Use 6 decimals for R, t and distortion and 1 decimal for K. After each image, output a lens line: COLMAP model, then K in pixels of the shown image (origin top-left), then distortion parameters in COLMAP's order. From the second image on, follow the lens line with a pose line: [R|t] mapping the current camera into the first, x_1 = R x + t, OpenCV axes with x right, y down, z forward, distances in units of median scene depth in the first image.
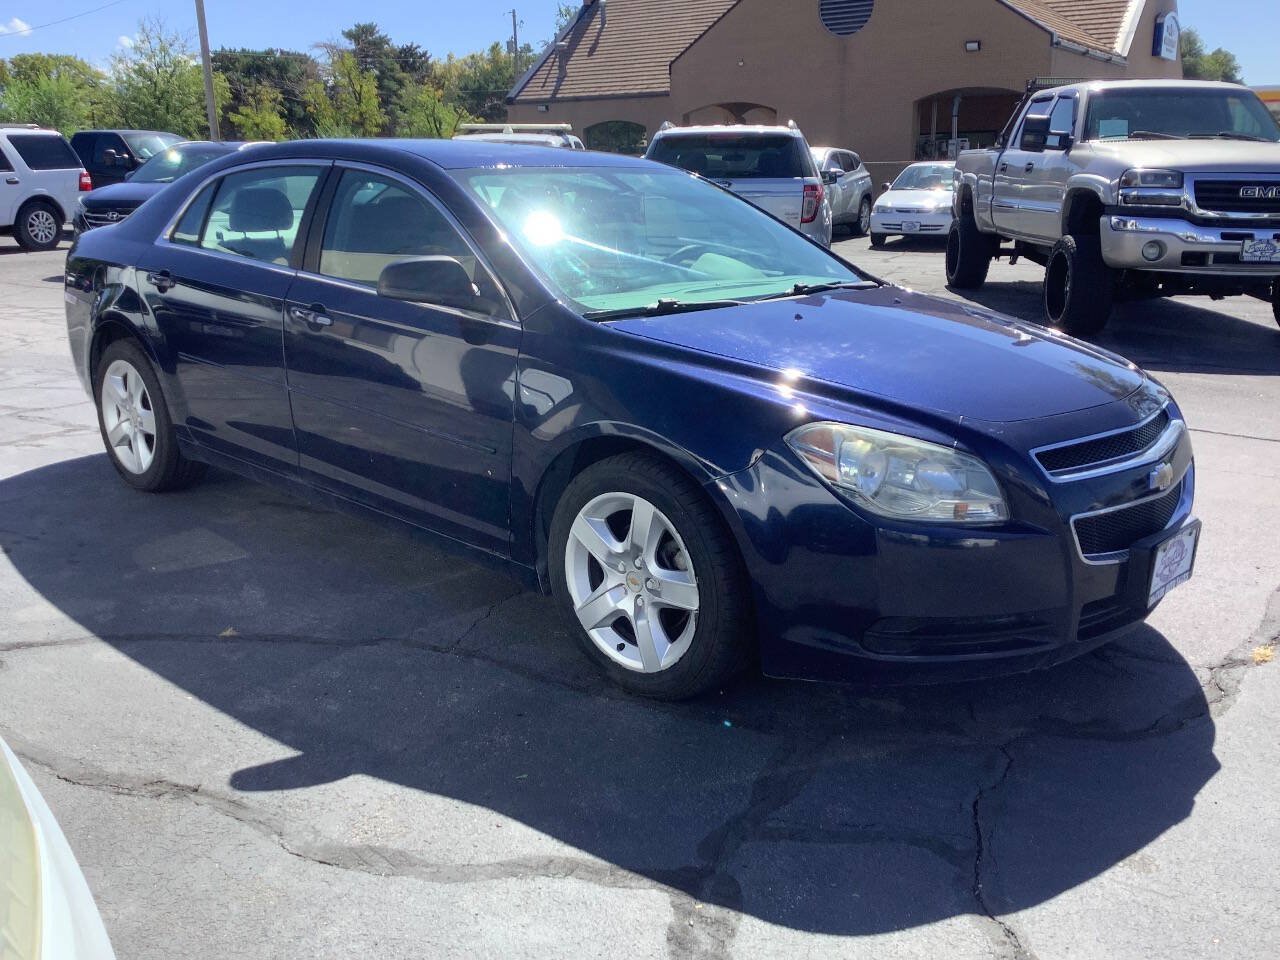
lens RADIAL K [[1148.1, 0, 643.6], [0, 1148.1, 475.3], [0, 0, 1]] dist [0.108970, -0.201743]
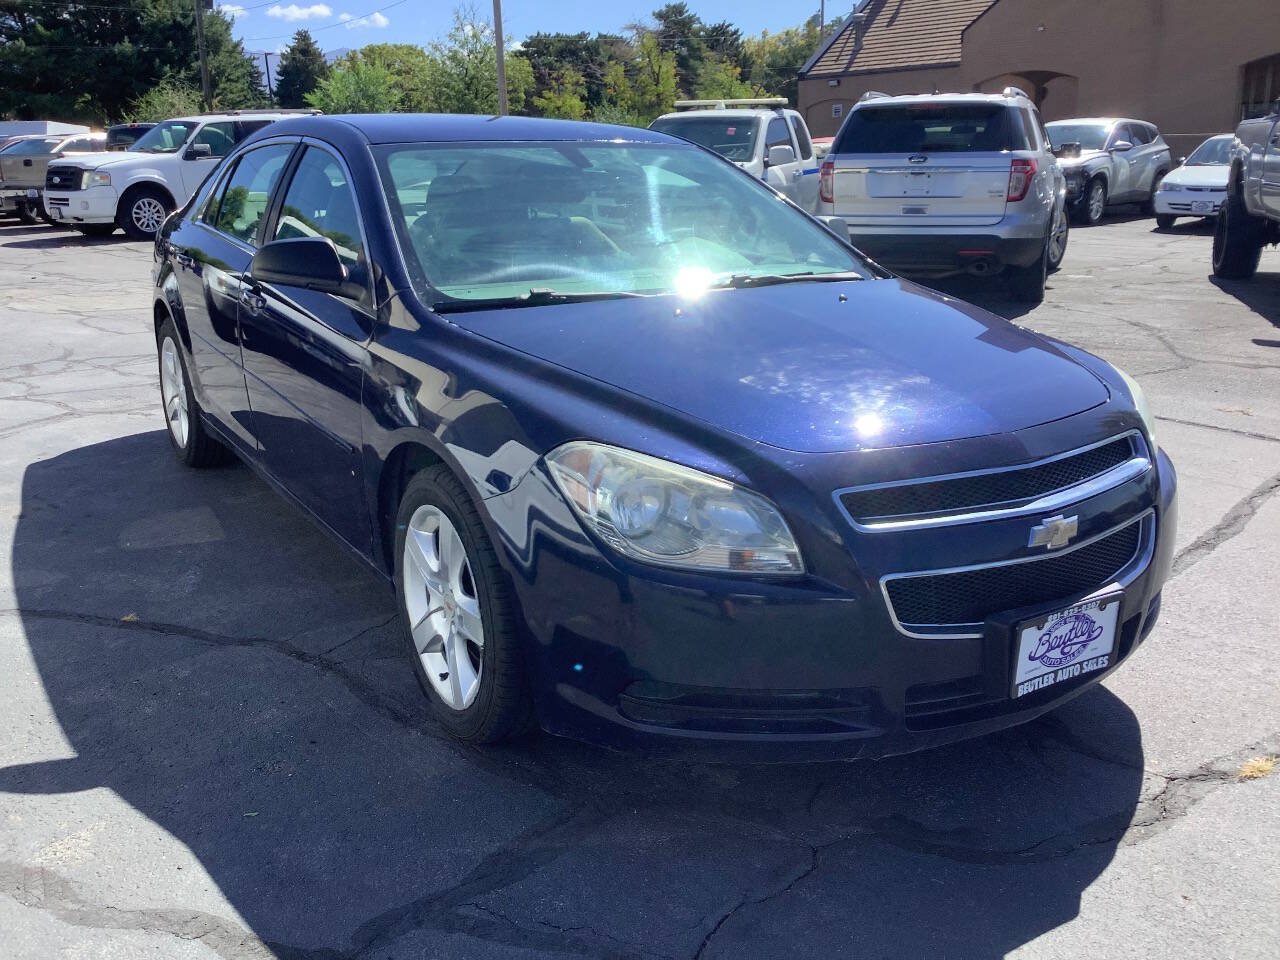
lens RADIAL K [[1165.0, 0, 640.0], [0, 1165.0, 480.0], [0, 0, 1]] dist [0.113601, -0.226995]
pose [[0.966592, 0.060828, -0.248996, 0.209252], [-0.056636, 0.998107, 0.023971, -0.020770], [0.249983, -0.009068, 0.968208, 0.094642]]
